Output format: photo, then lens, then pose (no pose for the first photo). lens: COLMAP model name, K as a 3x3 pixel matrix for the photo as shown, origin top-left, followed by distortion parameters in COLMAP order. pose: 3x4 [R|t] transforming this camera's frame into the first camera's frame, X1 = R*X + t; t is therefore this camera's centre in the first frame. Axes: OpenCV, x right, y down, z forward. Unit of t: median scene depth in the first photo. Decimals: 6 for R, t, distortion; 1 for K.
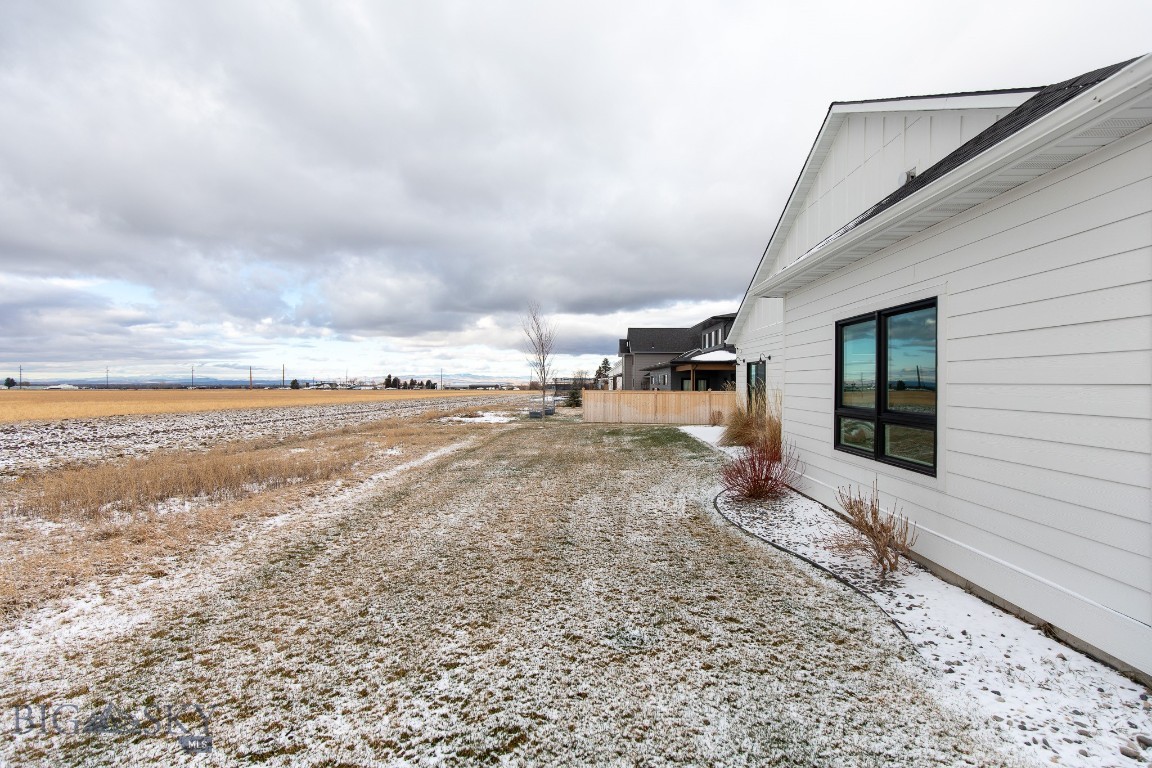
lens RADIAL K [[518.4, 0, 574.2], [0, 518.4, 384.1], [0, 0, 1]] dist [0.007468, -0.000139]
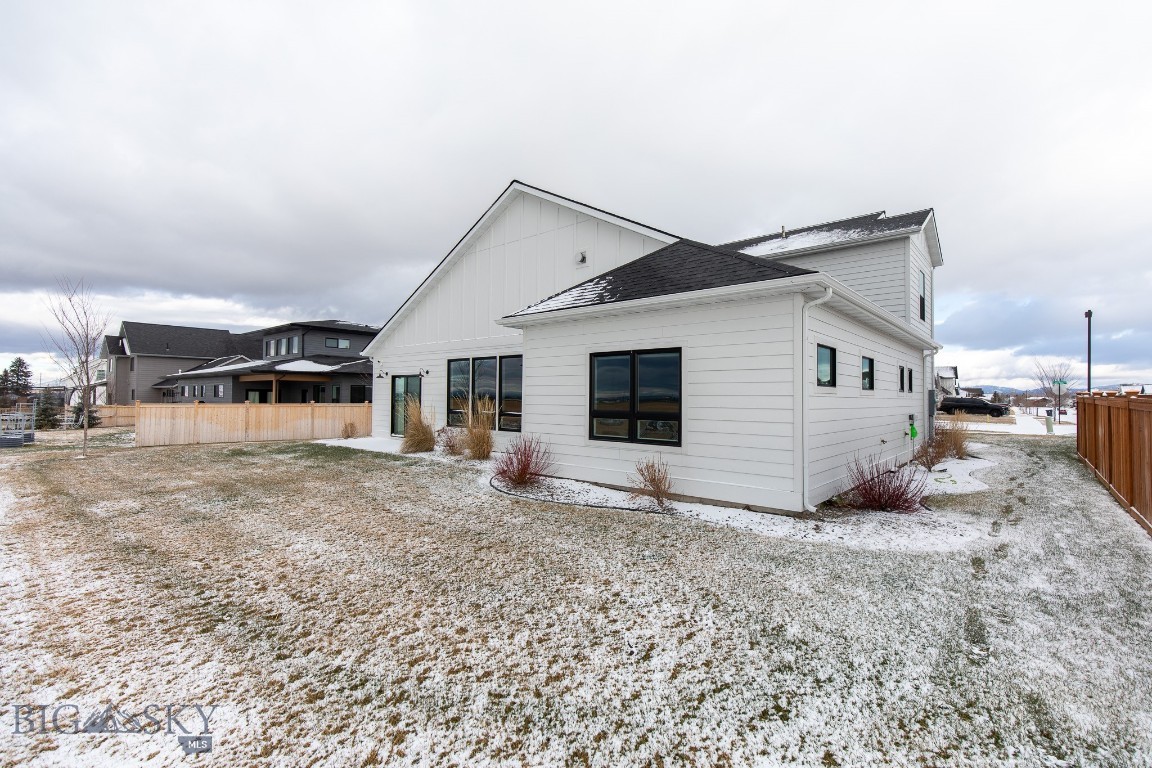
lens RADIAL K [[520.1, 0, 577.4], [0, 520.1, 387.9], [0, 0, 1]] dist [0.007694, -0.000014]
pose [[0.635314, 0.014942, 0.772110, -0.877356], [-0.001716, 0.999838, -0.017936, 0.006283], [-0.772252, 0.010070, 0.635236, 0.116730]]
